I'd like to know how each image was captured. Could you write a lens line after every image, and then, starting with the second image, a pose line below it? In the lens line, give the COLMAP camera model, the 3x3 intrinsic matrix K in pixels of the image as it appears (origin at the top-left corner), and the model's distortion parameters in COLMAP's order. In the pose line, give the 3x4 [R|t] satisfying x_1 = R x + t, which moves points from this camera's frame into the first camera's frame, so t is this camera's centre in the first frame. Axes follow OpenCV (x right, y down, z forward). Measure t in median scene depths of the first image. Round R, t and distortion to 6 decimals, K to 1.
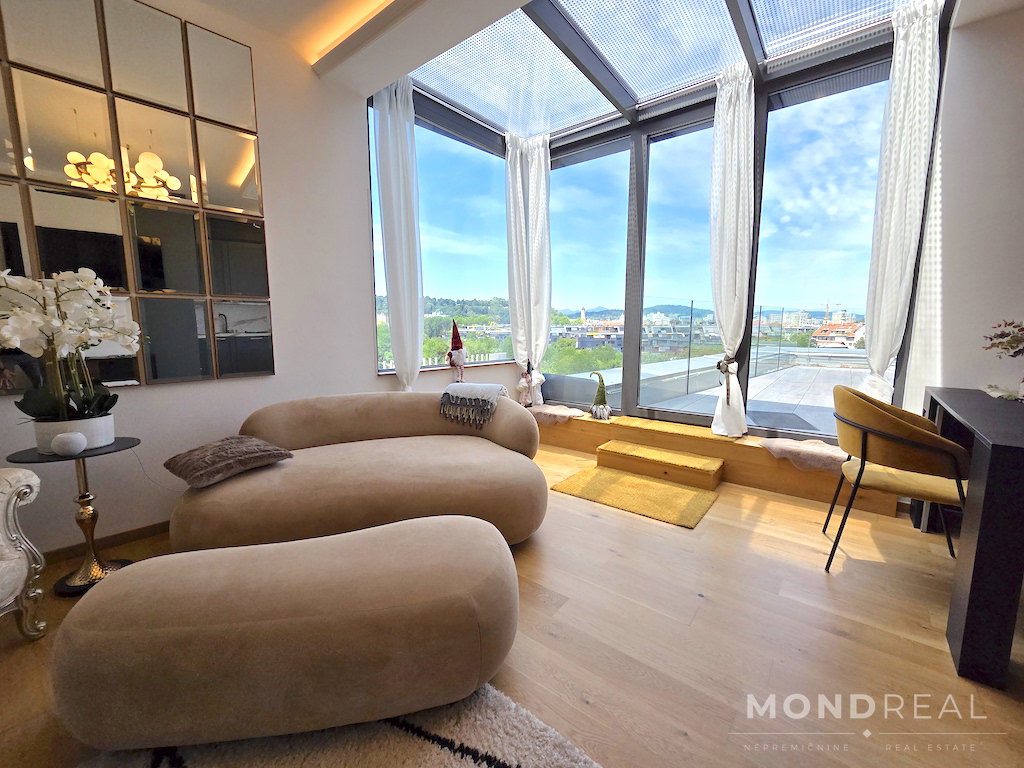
lens RADIAL K [[427.0, 0, 502.5], [0, 427.0, 378.9], [0, 0, 1]] dist [0.006712, 0.000186]
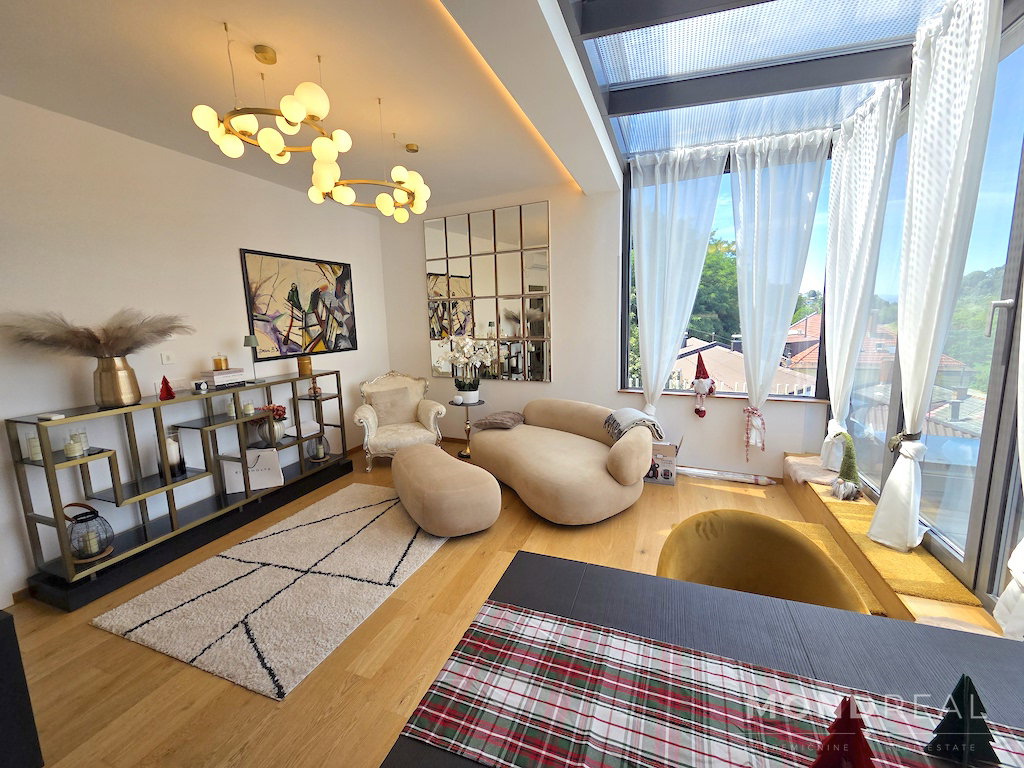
lens RADIAL K [[423.9, 0, 507.1], [0, 423.9, 381.3], [0, 0, 1]] dist [0.007449, 0.000127]
pose [[0.301161, 0.137273, -0.943641, 0.934985], [-0.089519, 0.989284, 0.115343, -0.177446], [0.949362, 0.049737, 0.310222, 0.273387]]
